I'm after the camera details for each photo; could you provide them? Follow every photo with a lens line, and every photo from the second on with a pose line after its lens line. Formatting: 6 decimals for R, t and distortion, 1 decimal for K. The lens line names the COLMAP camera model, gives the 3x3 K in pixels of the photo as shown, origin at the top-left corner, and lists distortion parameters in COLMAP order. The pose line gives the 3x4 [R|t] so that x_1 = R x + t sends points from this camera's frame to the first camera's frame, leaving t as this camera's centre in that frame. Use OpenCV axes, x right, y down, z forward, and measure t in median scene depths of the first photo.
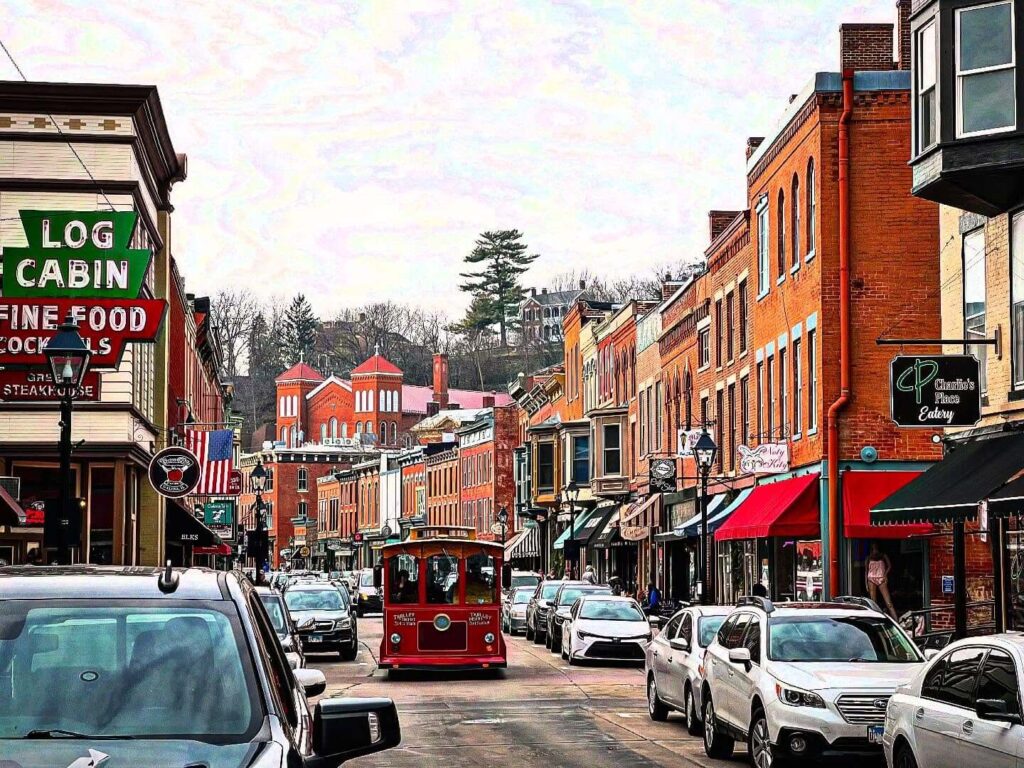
lens RADIAL K [[2388.1, 0, 512.0], [0, 2388.1, 384.0], [0, 0, 1]] dist [0.263759, 0.206043]
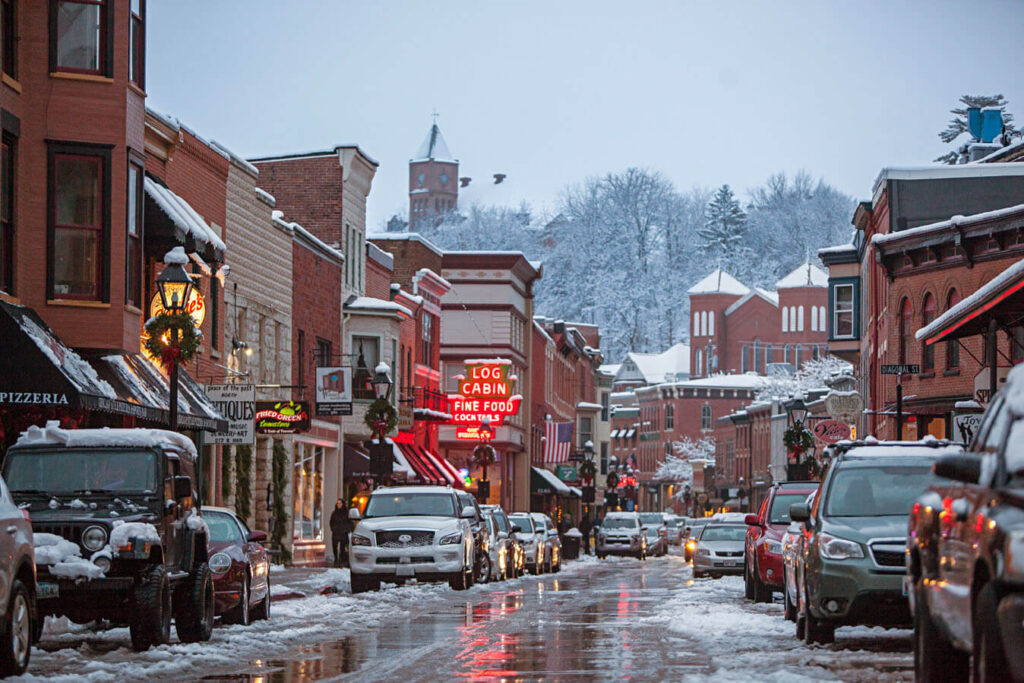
lens RADIAL K [[3885.9, 0, 512.0], [0, 3885.9, 341.5], [0, 0, 1]] dist [0.075017, 1.079736]
pose [[0.987141, 0.004840, -0.159776, 0.486389], [-0.000074, 0.999555, 0.029822, -0.212736], [0.159849, -0.029427, 0.986703, -2.950323]]
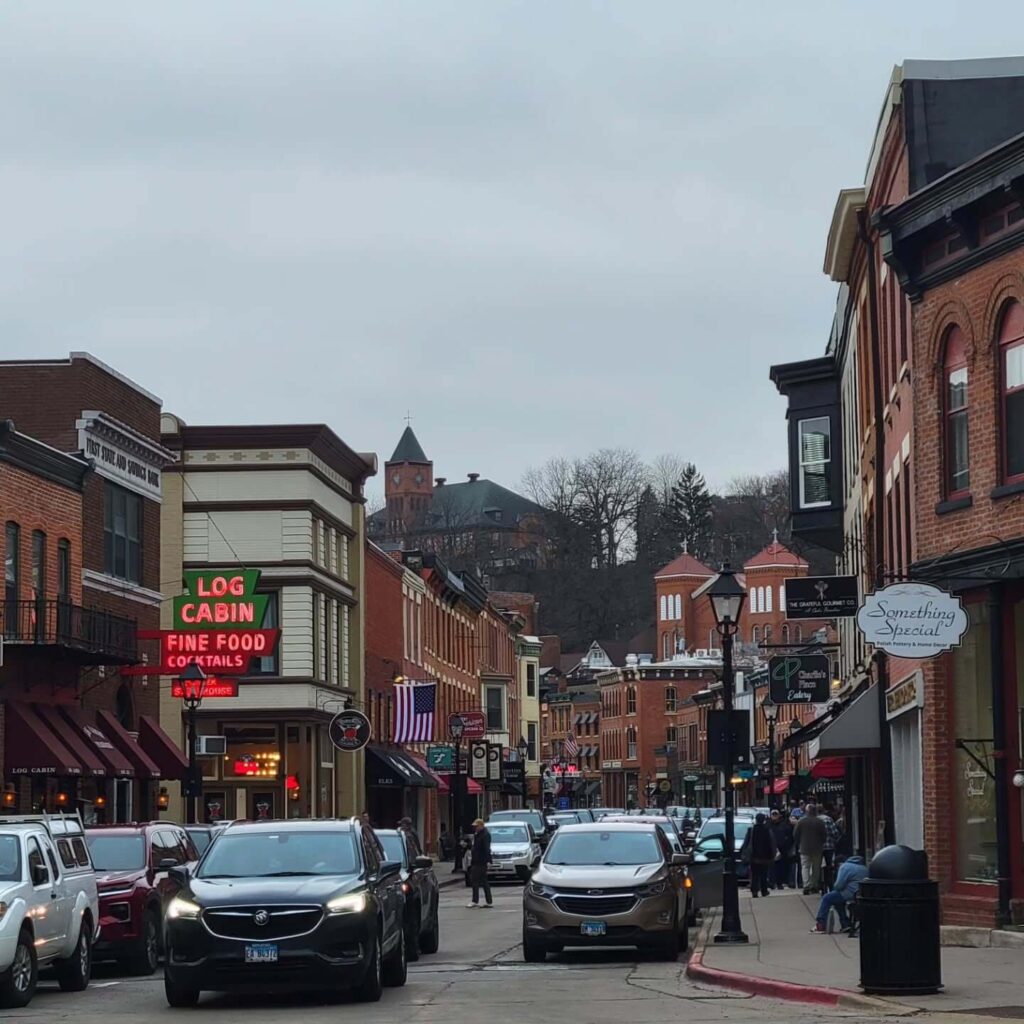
lens RADIAL K [[3283.8, 0, 512.0], [0, 3283.8, 512.0], [0, 0, 1]] dist [-0.109960, 0.484042]
pose [[0.985939, -0.026808, -0.164941, 0.333666], [0.024797, 0.999591, -0.014237, -0.073871], [0.165255, 0.009947, 0.986201, -0.976064]]
